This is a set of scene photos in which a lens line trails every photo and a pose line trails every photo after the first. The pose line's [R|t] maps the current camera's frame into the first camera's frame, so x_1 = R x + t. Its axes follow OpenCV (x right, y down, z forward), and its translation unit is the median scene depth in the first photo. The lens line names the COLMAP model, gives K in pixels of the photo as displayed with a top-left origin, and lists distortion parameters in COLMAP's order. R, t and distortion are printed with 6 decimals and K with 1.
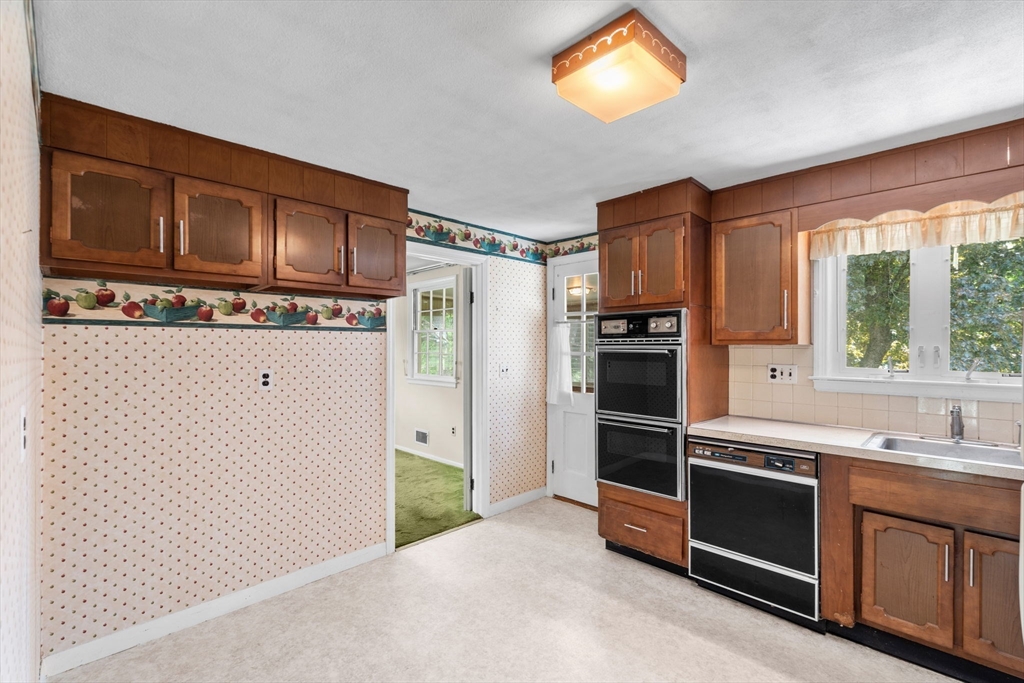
lens RADIAL K [[451.4, 0, 507.2], [0, 451.4, 344.7], [0, 0, 1]] dist [-0.004287, 0.000186]
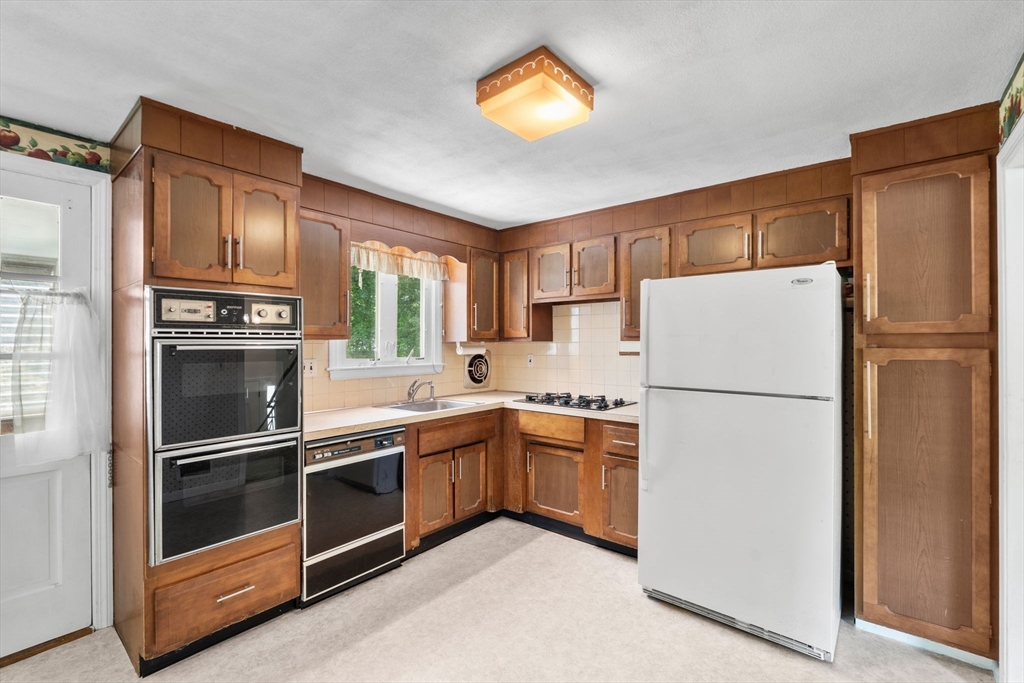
lens RADIAL K [[451.4, 0, 515.3], [0, 451.4, 342.9], [0, 0, 1]] dist [-0.004287, 0.000186]
pose [[-0.103178, -0.001979, 0.994661, -0.513115], [-0.004331, 0.999989, 0.001540, 0.003985], [-0.994653, -0.004149, -0.103185, 0.683725]]
